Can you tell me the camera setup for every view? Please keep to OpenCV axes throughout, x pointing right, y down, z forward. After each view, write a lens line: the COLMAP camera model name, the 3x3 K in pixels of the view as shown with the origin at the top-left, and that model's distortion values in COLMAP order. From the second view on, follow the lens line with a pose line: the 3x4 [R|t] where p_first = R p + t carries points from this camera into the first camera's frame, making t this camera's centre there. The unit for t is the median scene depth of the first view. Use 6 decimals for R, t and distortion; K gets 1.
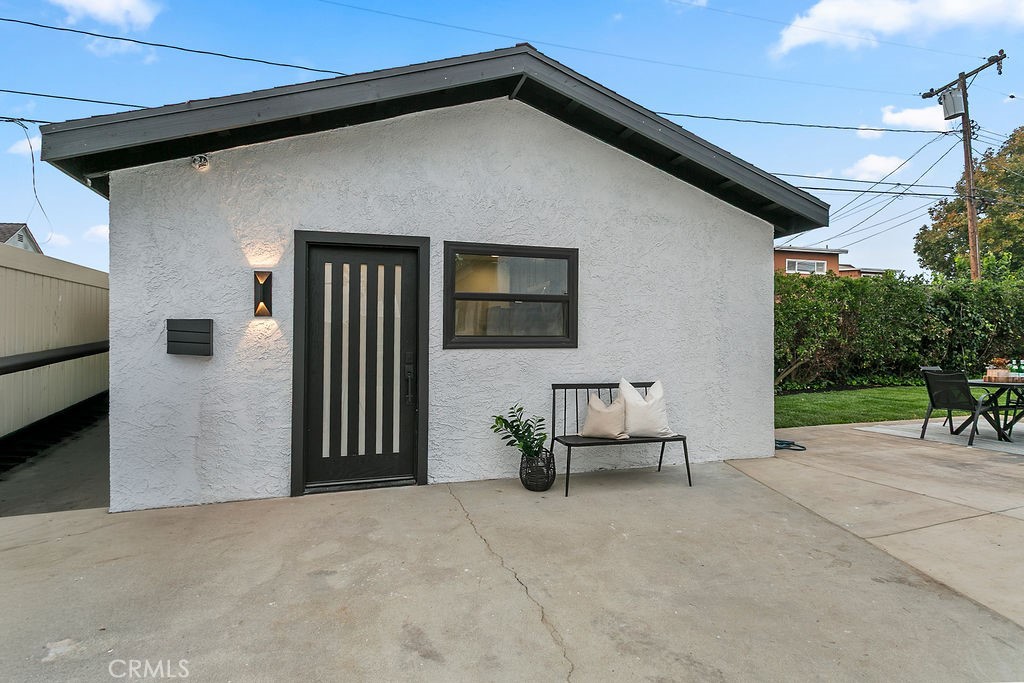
lens RADIAL K [[500.2, 0, 511.1], [0, 500.2, 339.8], [0, 0, 1]] dist [0.003119, 0.000174]
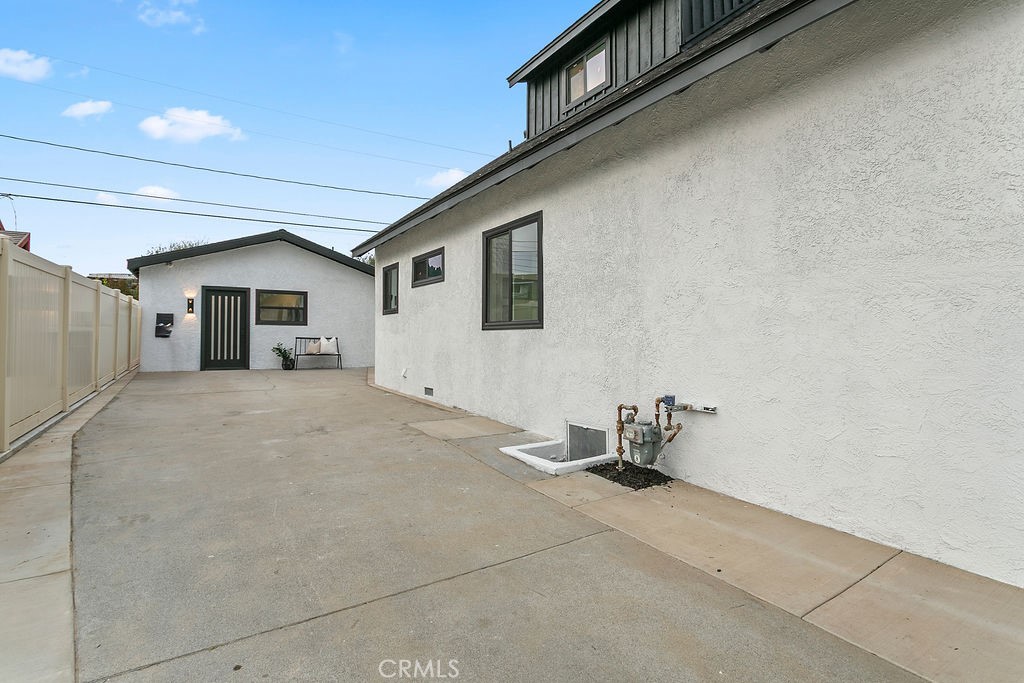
lens RADIAL K [[488.6, 0, 512.9], [0, 488.6, 343.3], [0, 0, 1]] dist [-0.002728, -0.000337]
pose [[0.967560, 0.007833, 0.252520, 0.631410], [-0.014313, 0.999613, 0.023833, 0.038026], [-0.252236, -0.026674, 0.967298, -2.269021]]
